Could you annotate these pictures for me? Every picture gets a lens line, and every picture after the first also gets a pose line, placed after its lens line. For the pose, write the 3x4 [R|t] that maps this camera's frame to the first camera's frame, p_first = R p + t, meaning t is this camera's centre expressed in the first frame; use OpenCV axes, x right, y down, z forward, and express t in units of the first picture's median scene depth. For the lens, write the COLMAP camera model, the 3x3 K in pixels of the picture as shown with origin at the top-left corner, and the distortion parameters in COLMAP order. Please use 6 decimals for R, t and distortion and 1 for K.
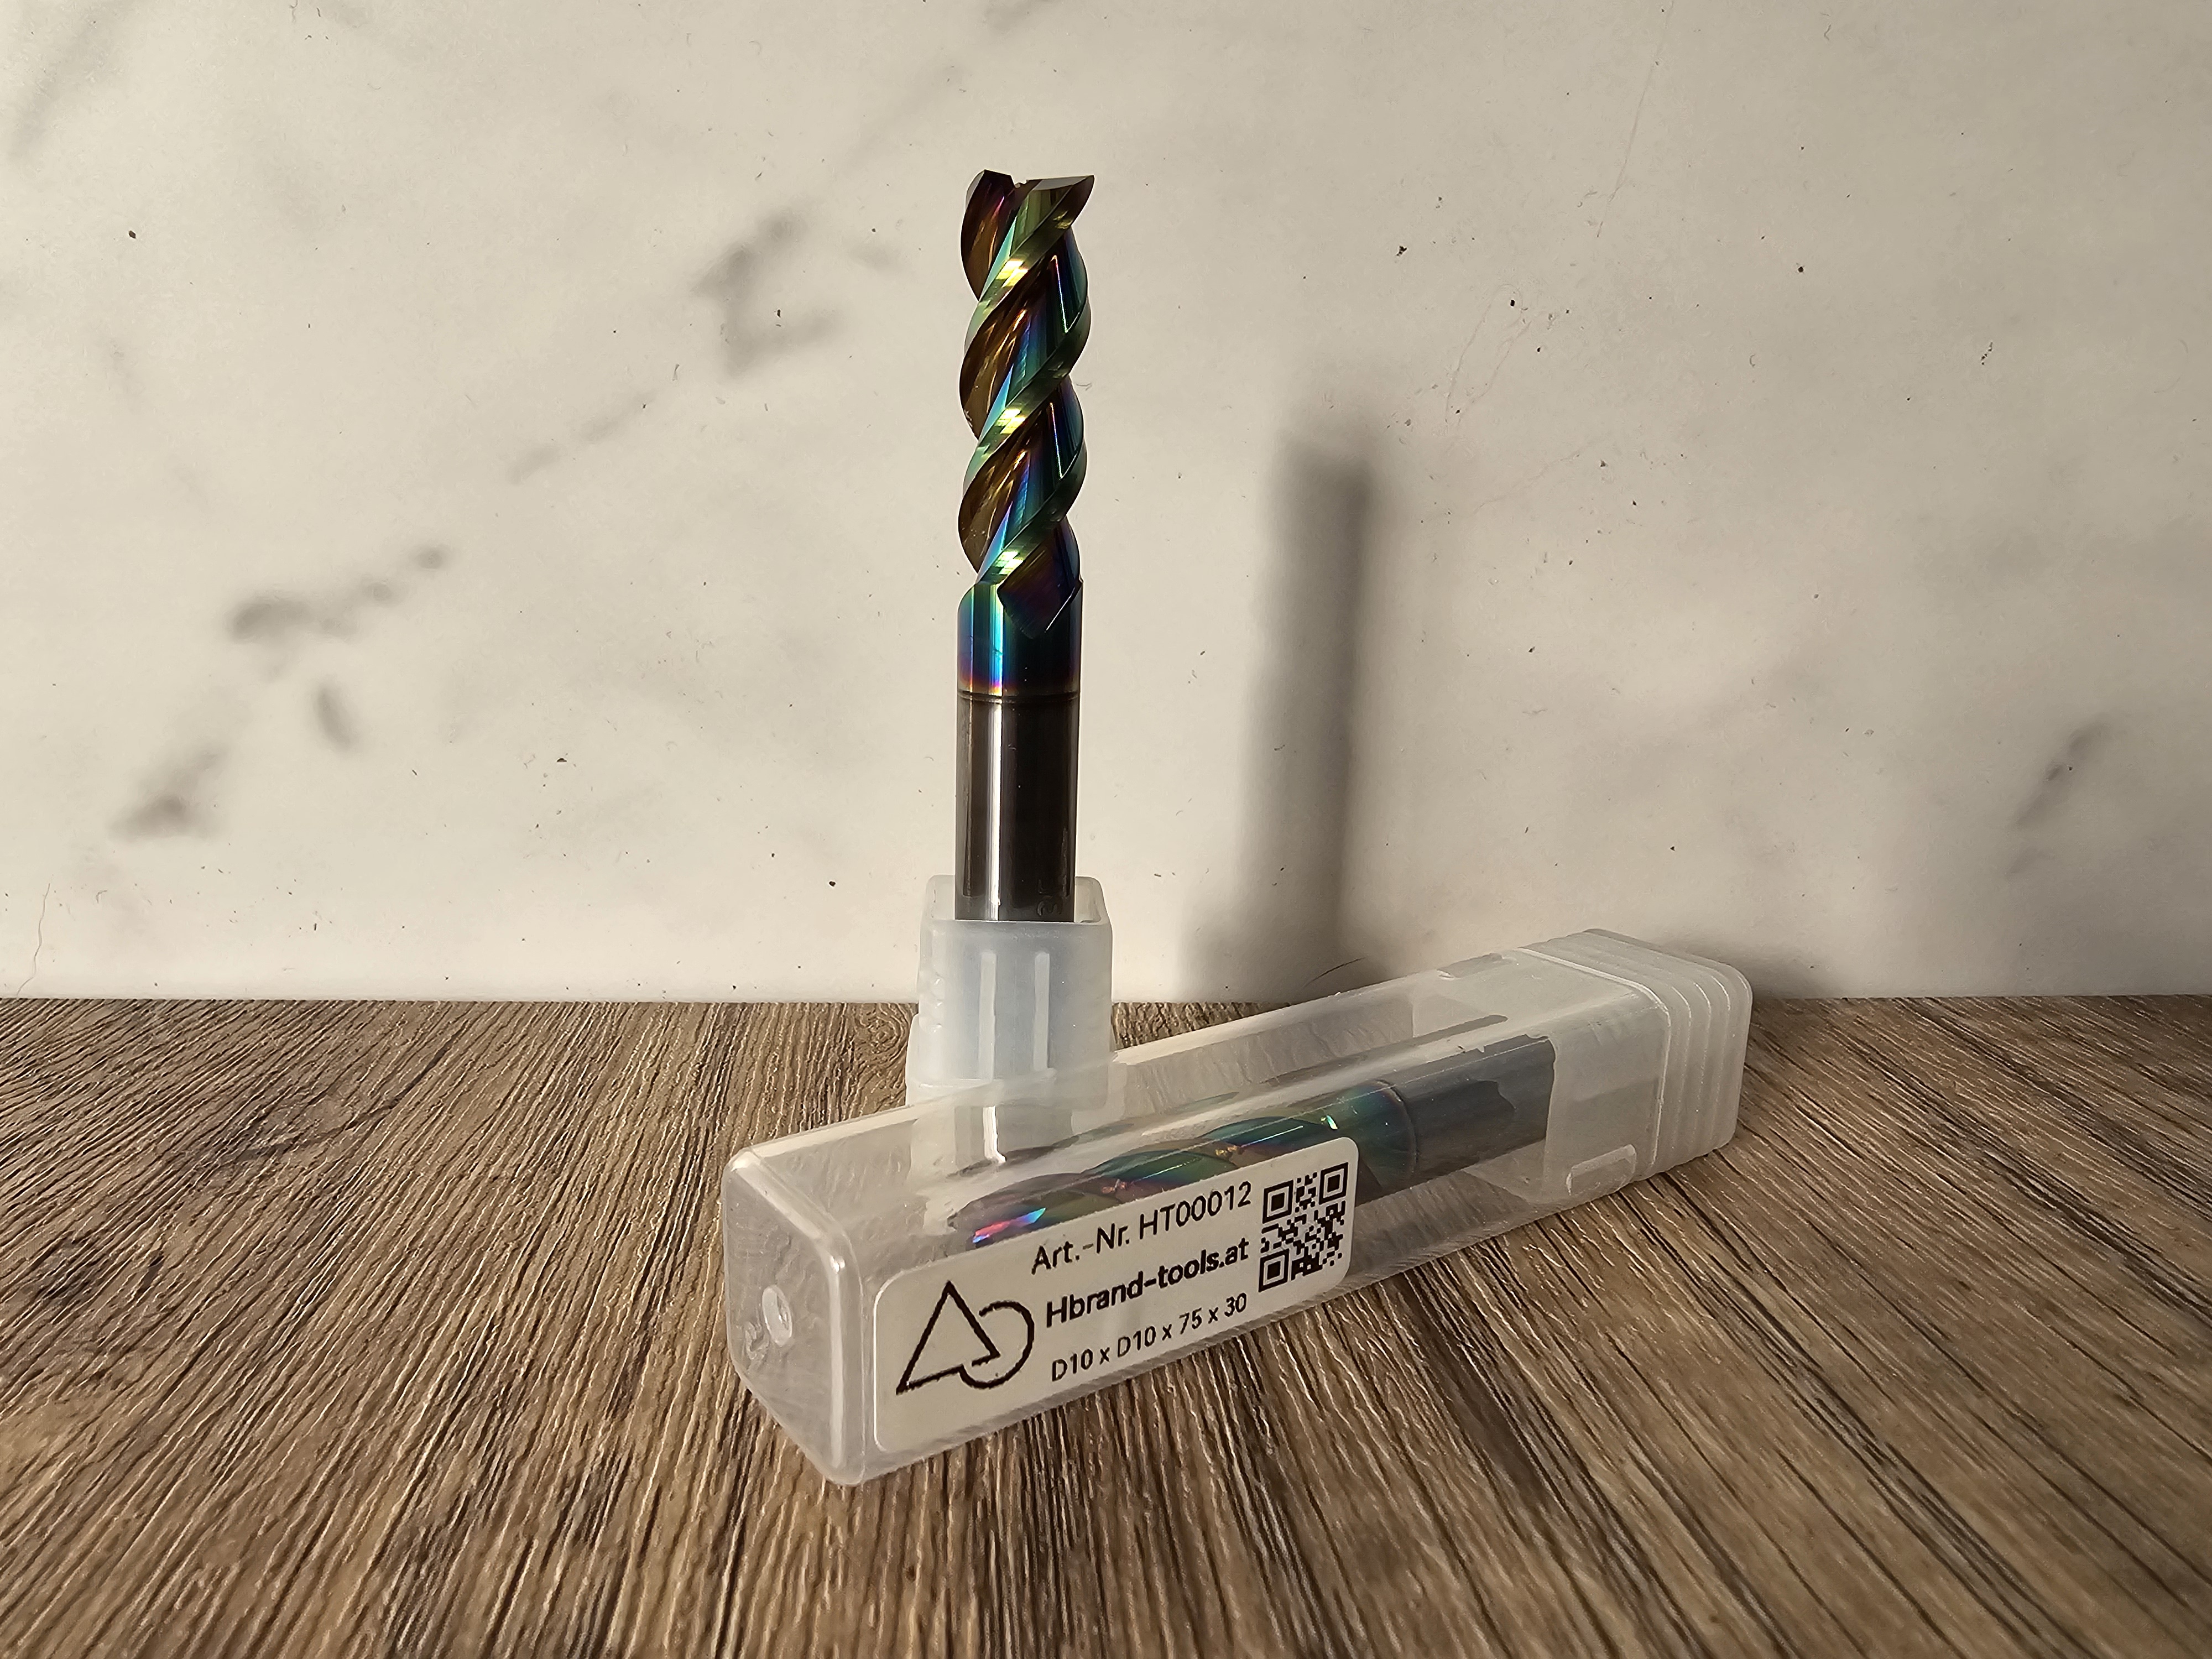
lens RADIAL K [[1546.6, 0, 1109.5], [0, 1546.6, 859.5], [0, 0, 1]] dist [-0.000521, 0.000564]
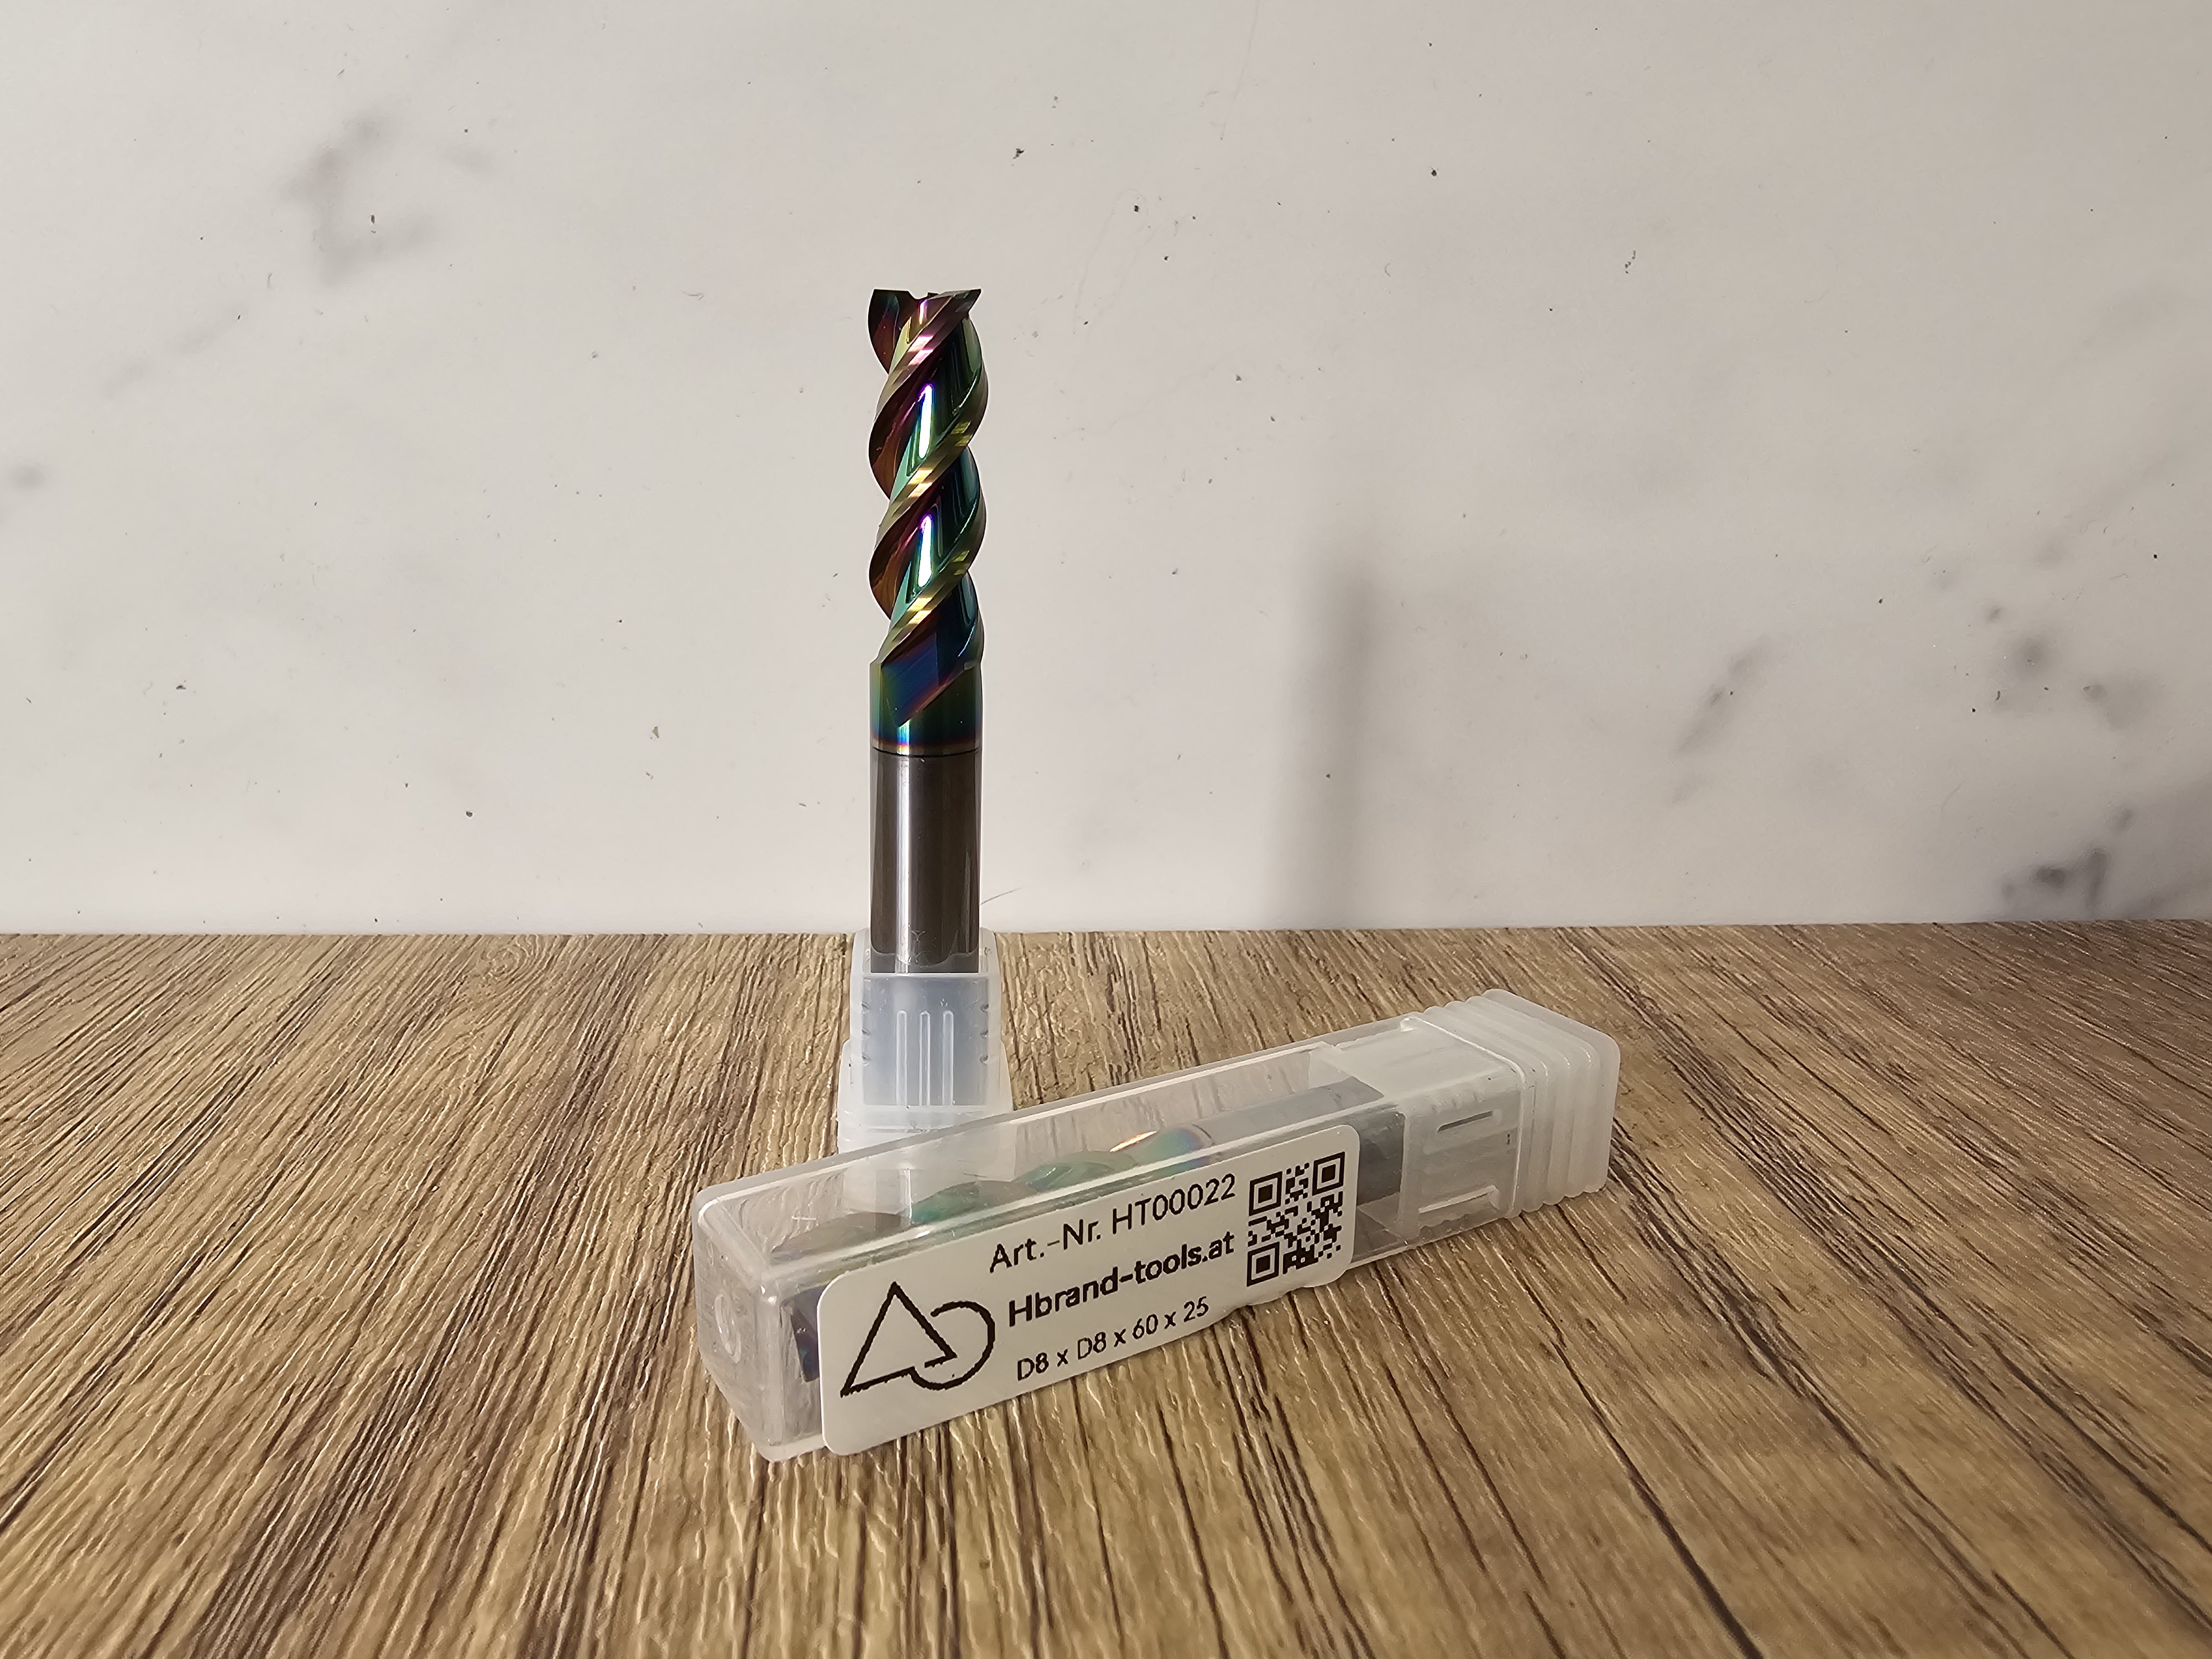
lens RADIAL K [[1543.6, 0, 1106.0], [0, 1543.6, 829.5], [0, 0, 1]] dist [0.001574, -0.001633]
pose [[0.999987, -0.002016, 0.004689, 0.327958], [0.001863, 0.999475, 0.032340, -0.006994], [-0.004752, -0.032331, 0.999466, 0.037950]]
